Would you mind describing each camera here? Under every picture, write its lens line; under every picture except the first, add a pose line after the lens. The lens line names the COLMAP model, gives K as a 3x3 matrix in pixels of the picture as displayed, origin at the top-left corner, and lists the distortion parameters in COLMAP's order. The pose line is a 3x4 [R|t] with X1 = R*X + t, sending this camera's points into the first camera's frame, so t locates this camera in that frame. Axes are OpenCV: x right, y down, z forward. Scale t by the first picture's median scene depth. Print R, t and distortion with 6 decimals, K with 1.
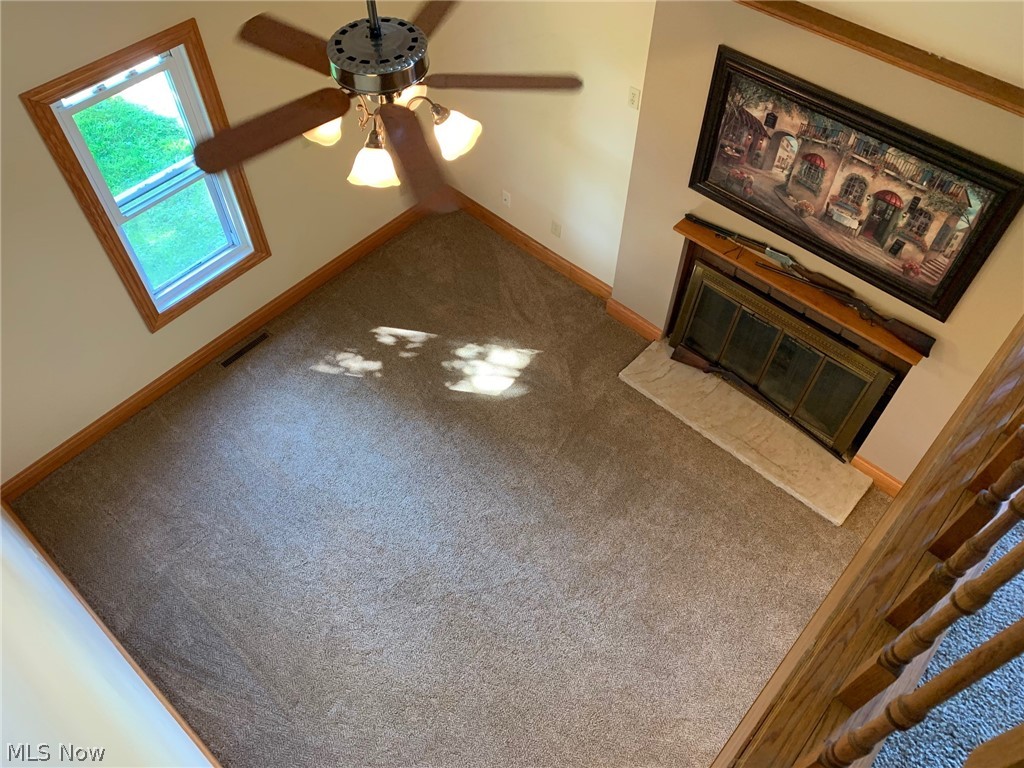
lens RADIAL K [[792.1, 0, 512.4], [0, 792.1, 385.2], [0, 0, 1]] dist [0.006022, 0.005913]
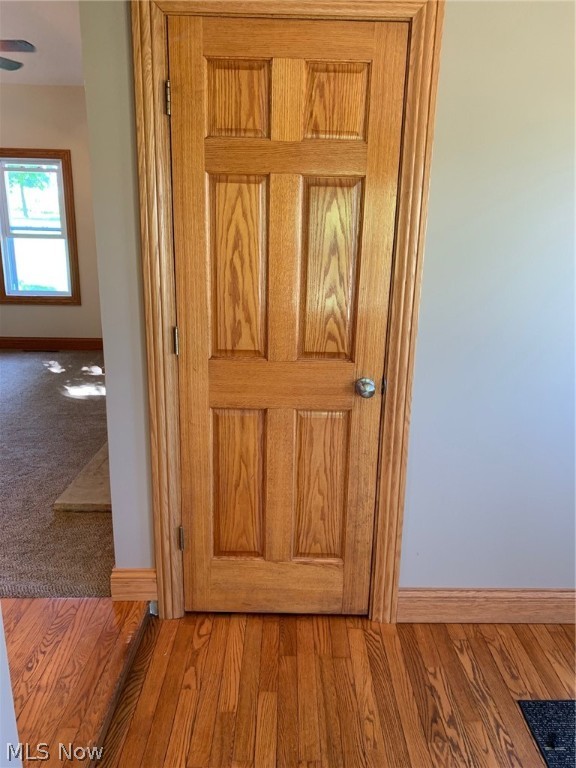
lens RADIAL K [[594.0, 0, 288.7], [0, 594.0, 388.8], [0, 0, 1]] dist [0.006022, 0.005913]
pose [[0.667991, 0.212241, -0.713261, 1.297471], [-0.608951, 0.706820, -0.359978, 0.204884], [0.427745, 0.674803, 0.601394, 0.764763]]
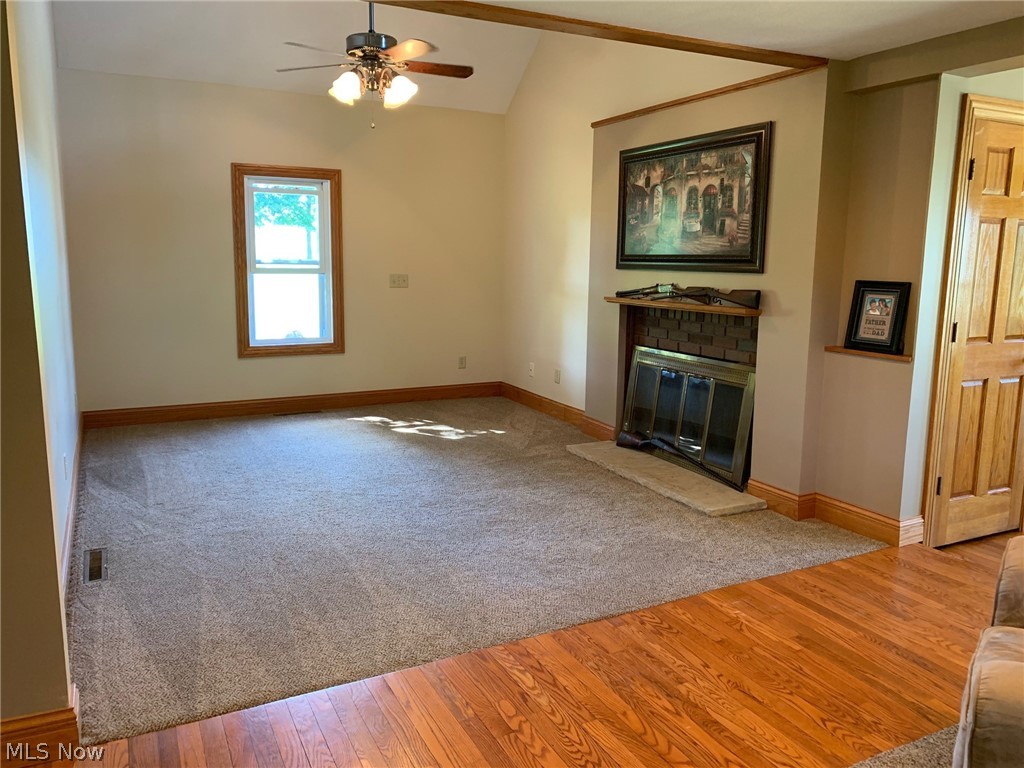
lens RADIAL K [[792.1, 0, 510.4], [0, 792.1, 390.4], [0, 0, 1]] dist [0.006022, 0.005913]
pose [[0.930767, 0.068147, -0.359206, 0.645179], [-0.298624, 0.708546, -0.639364, 0.939943], [0.210943, 0.702366, 0.679841, 0.239699]]
